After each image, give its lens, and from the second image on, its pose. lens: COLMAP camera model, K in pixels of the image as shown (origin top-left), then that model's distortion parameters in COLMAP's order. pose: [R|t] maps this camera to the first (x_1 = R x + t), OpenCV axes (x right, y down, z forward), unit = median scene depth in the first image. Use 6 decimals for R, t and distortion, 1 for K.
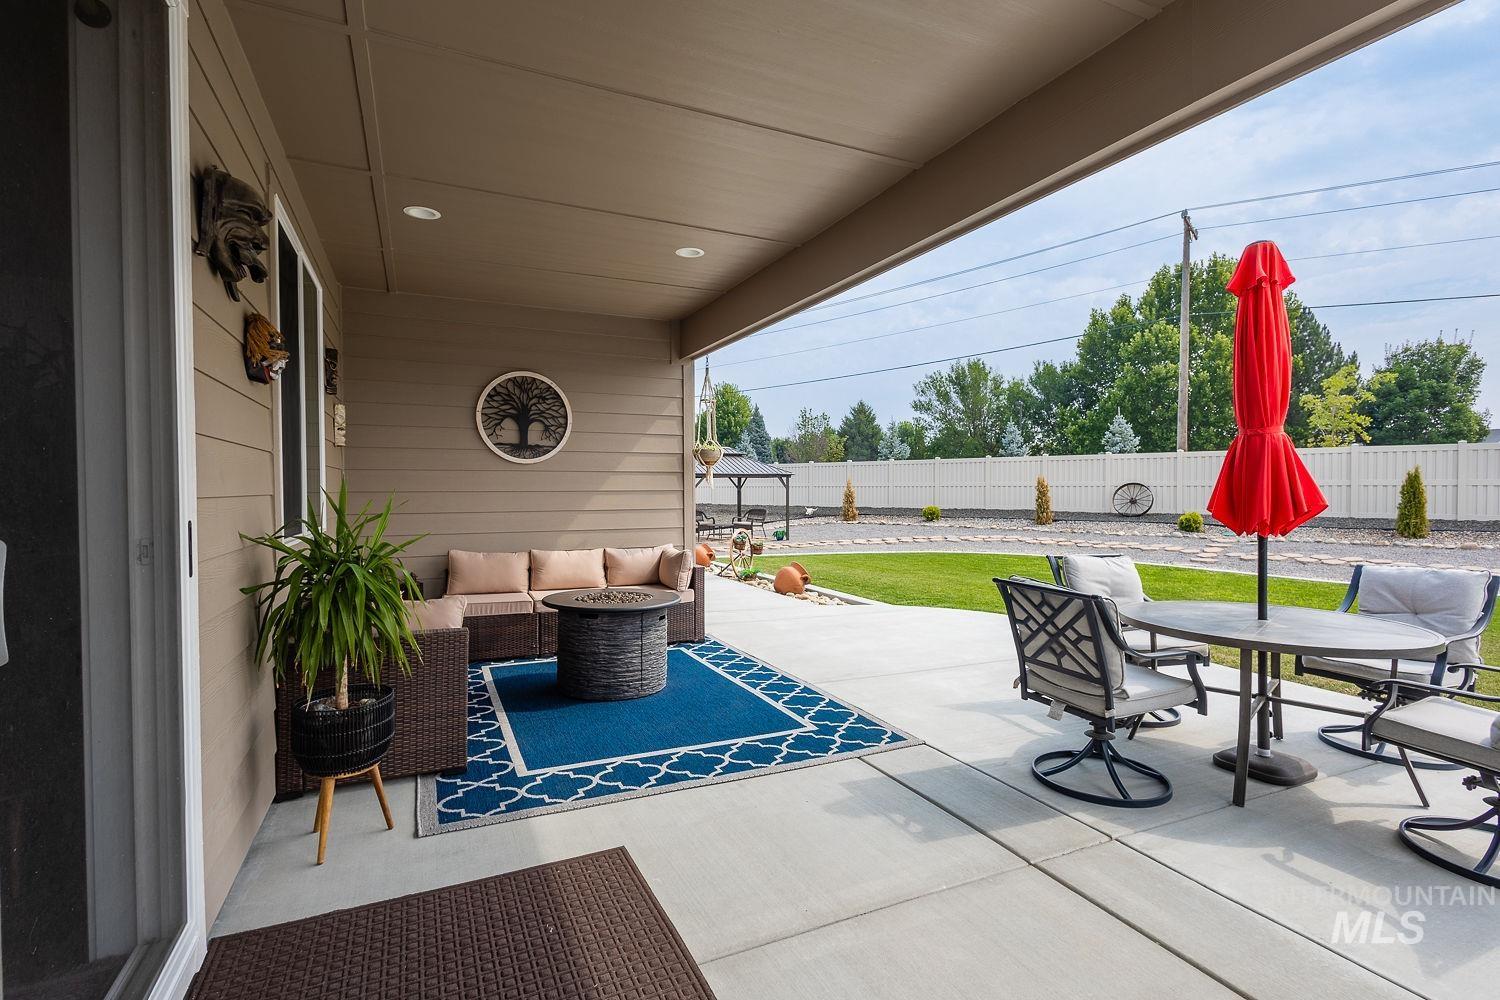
lens RADIAL K [[698.1, 0, 746.3], [0, 698.1, 500.2], [0, 0, 1]] dist [0.007266, -0.000393]
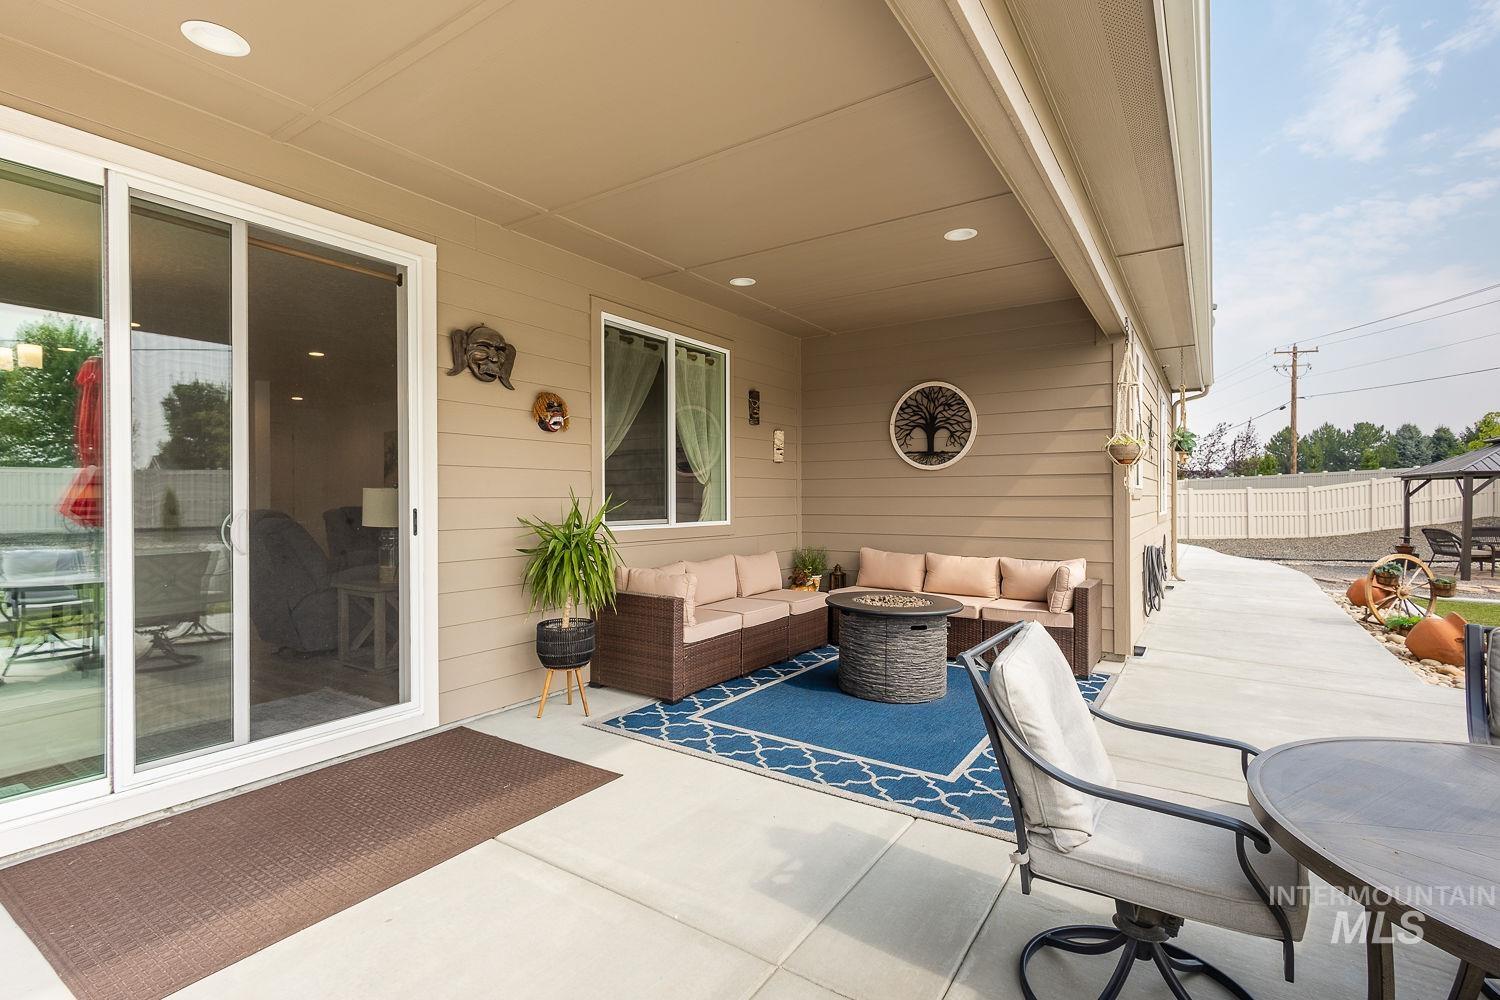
lens RADIAL K [[698.1, 0, 746.3], [0, 698.1, 500.2], [0, 0, 1]] dist [0.007266, -0.000393]
pose [[0.513581, 0.004204, -0.858031, 0.133050], [-0.013091, 0.999910, -0.002937, -0.000160], [0.857941, 0.012740, 0.513590, 0.069813]]
